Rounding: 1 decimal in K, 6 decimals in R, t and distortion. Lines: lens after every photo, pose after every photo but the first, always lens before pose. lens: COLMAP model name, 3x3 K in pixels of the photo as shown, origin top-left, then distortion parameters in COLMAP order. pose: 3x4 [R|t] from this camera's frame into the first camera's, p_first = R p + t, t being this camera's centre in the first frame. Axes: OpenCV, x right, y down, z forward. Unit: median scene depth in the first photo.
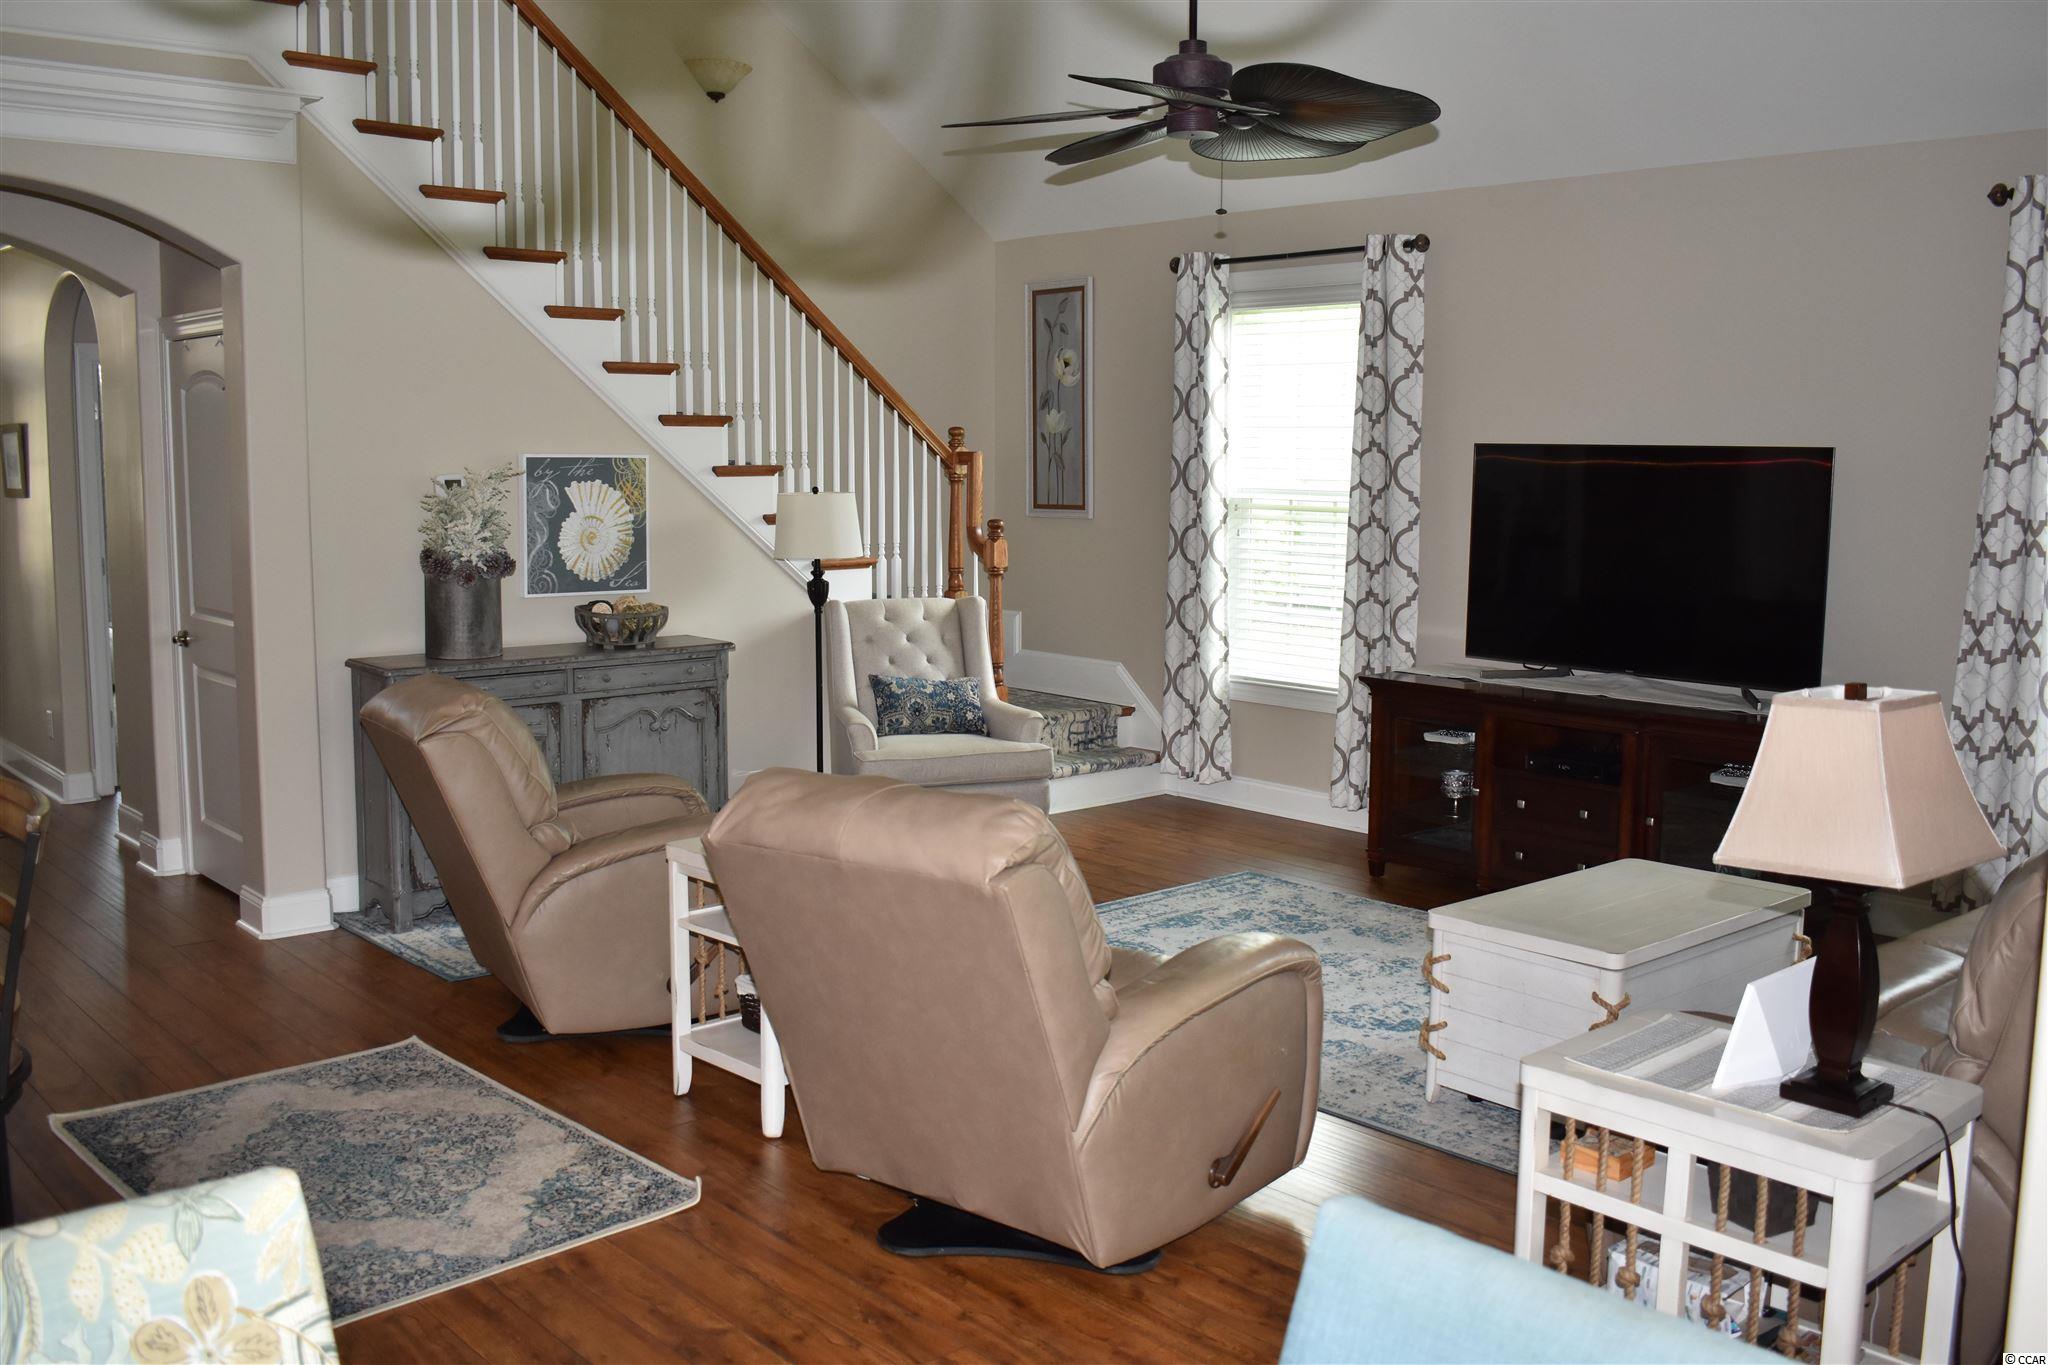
lens RADIAL K [[1882.6, 0, 1036.5], [0, 1882.6, 673.2], [0, 0, 1]] dist [-0.072356, -0.002042]
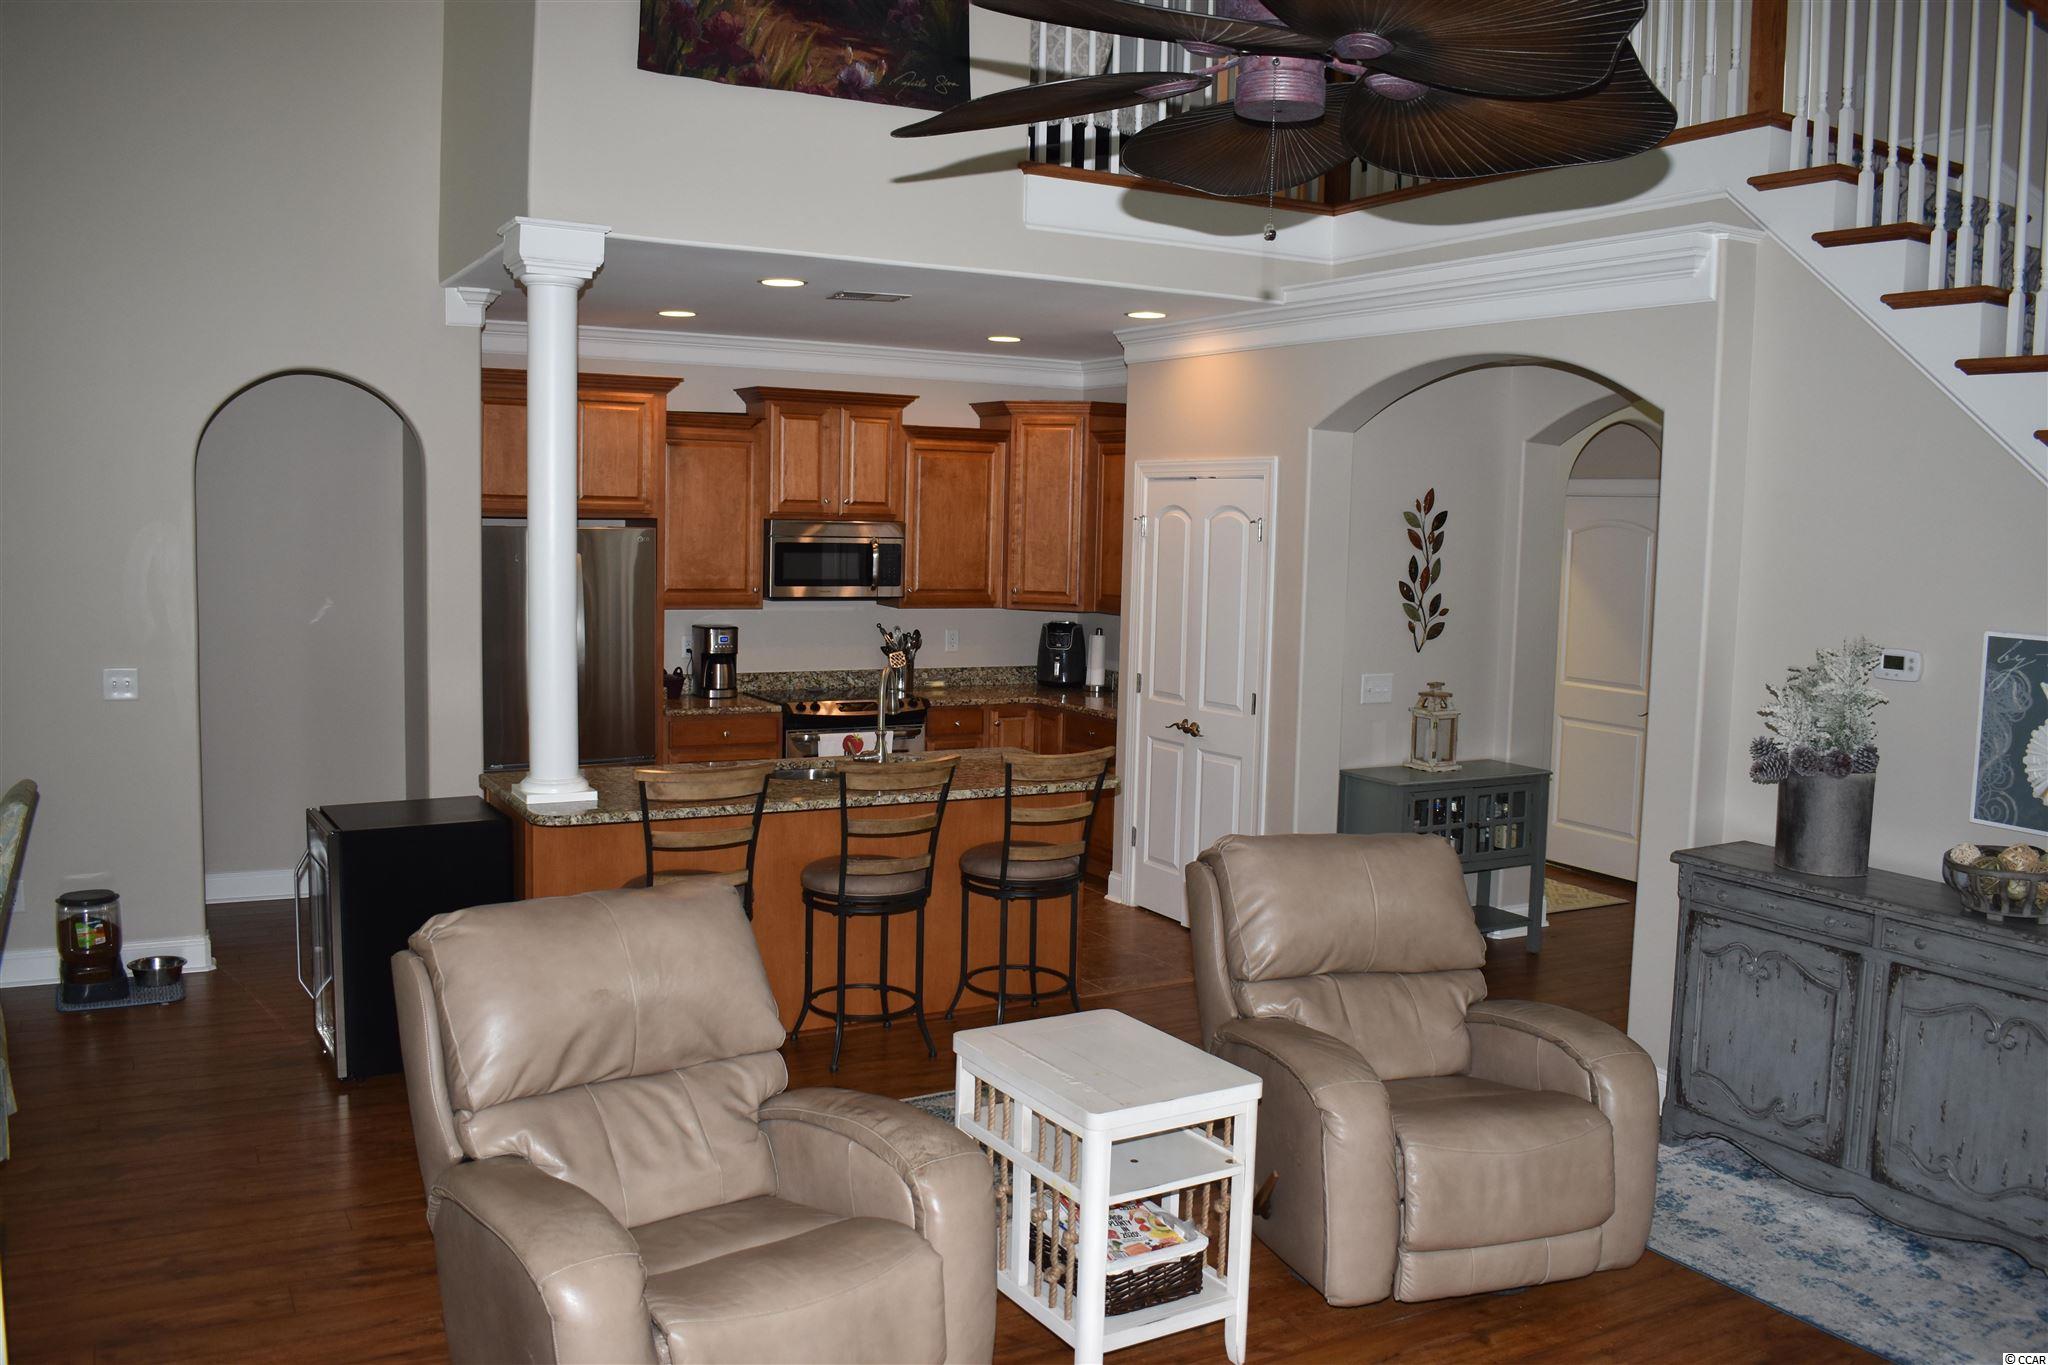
lens RADIAL K [[1632.6, 0, 1024.0], [0, 1632.6, 682.5], [0, 0, 1]] dist [-0.095964, 0.016018]
pose [[-0.213190, 0.088885, -0.972959, 0.405818], [-0.144660, 0.982005, 0.121408, -0.113885], [0.966242, 0.166631, -0.196496, 0.730161]]
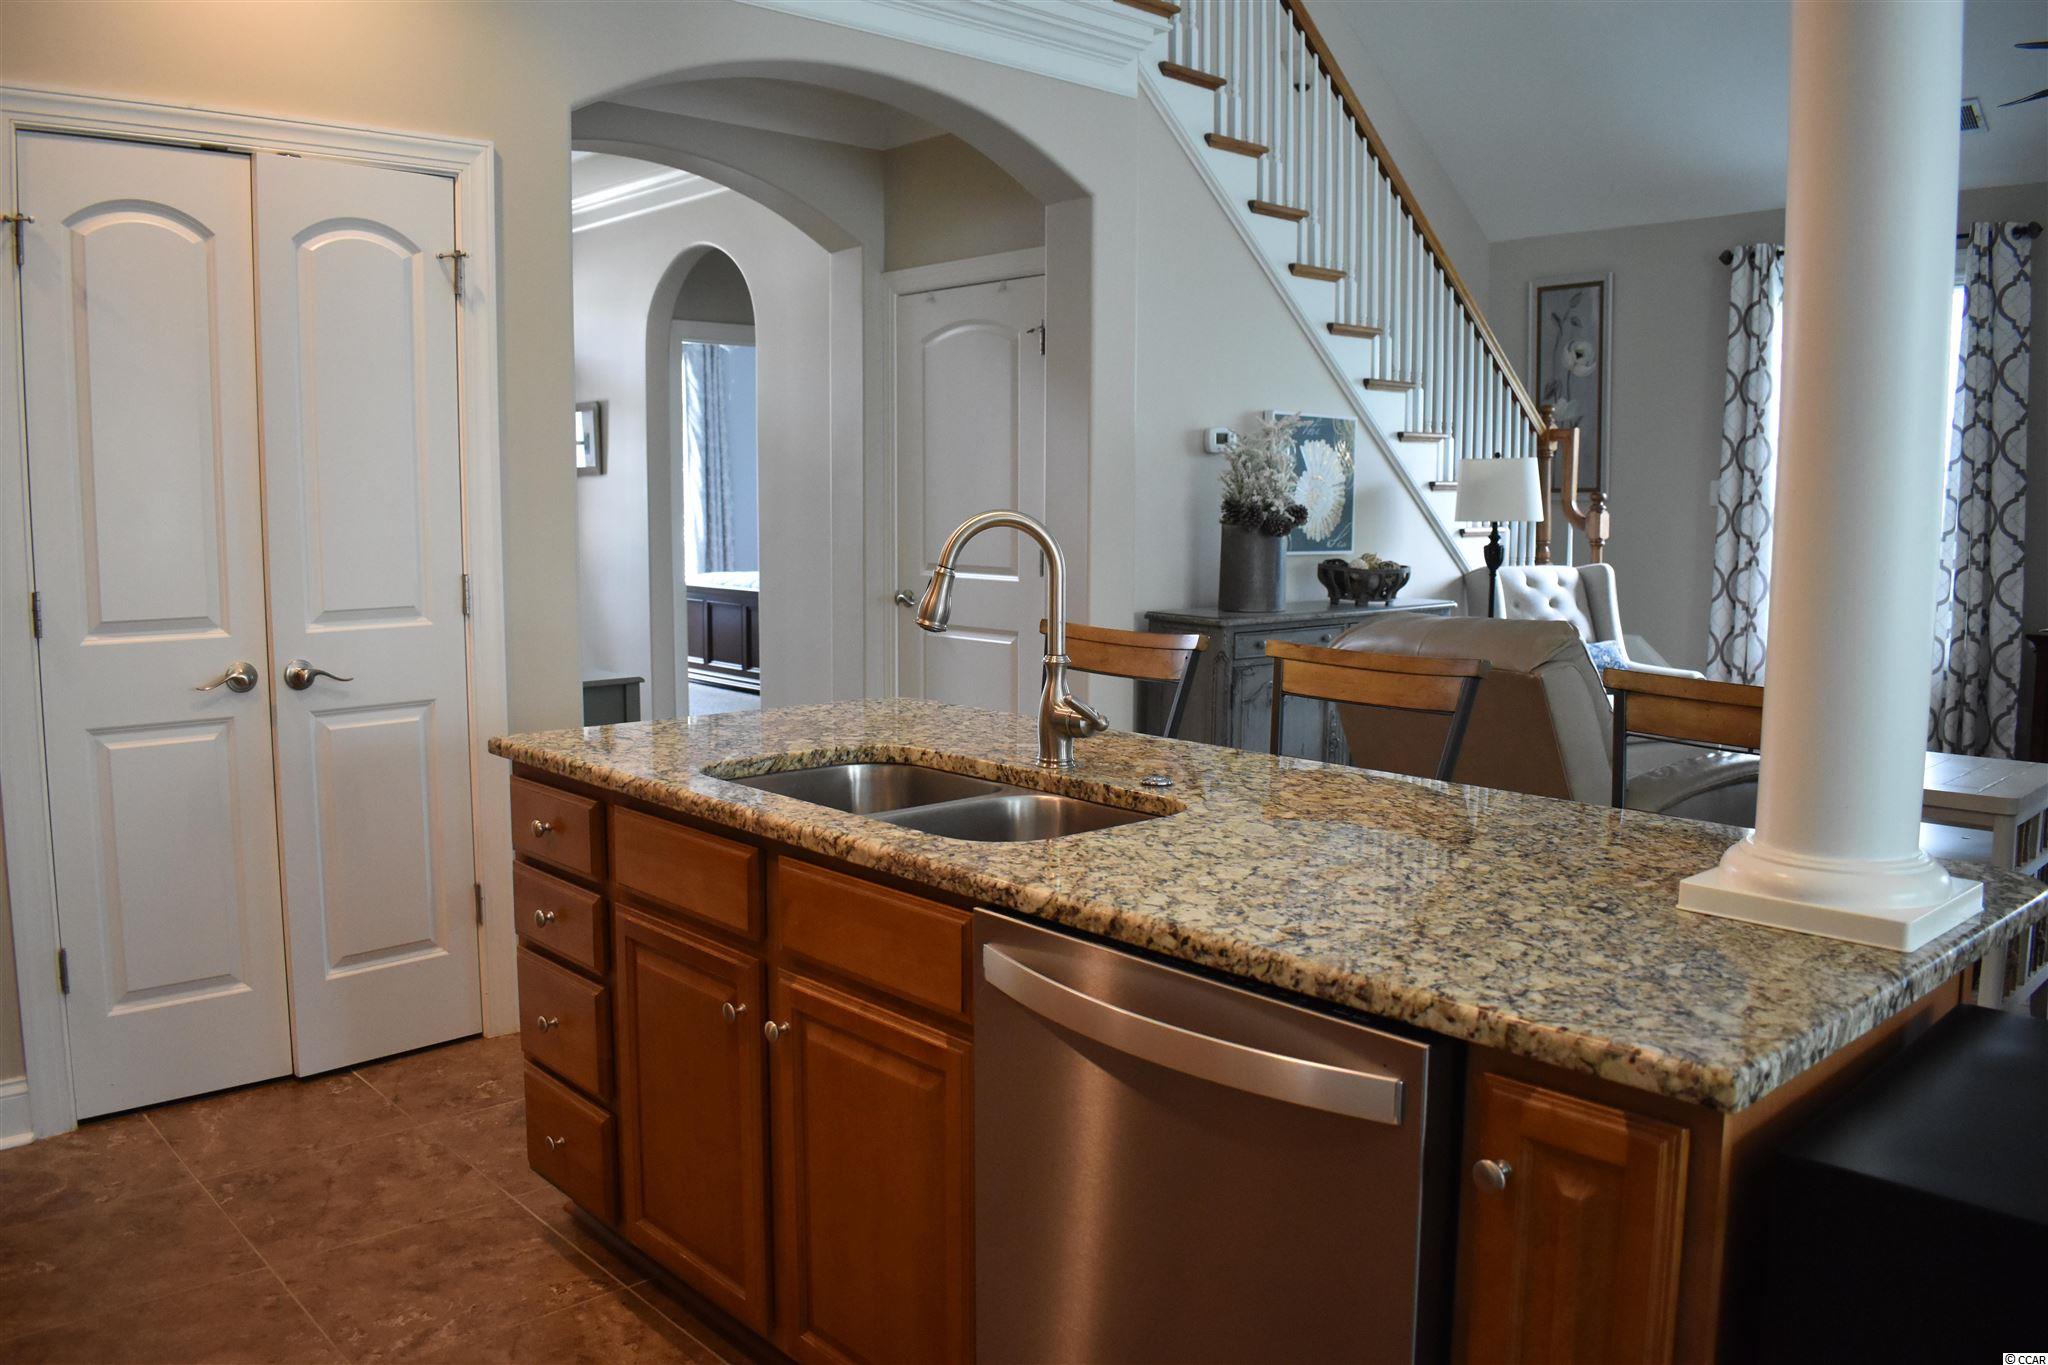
lens RADIAL K [[1609.3, 0, 1025.3], [0, 1609.3, 674.9], [0, 0, 1]] dist [-0.095908, 0.015714]
pose [[0.999852, -0.005065, 0.016438, -0.405689], [0.005242, 0.999928, -0.010753, 0.030776], [-0.016382, 0.010837, 0.999807, 0.147834]]
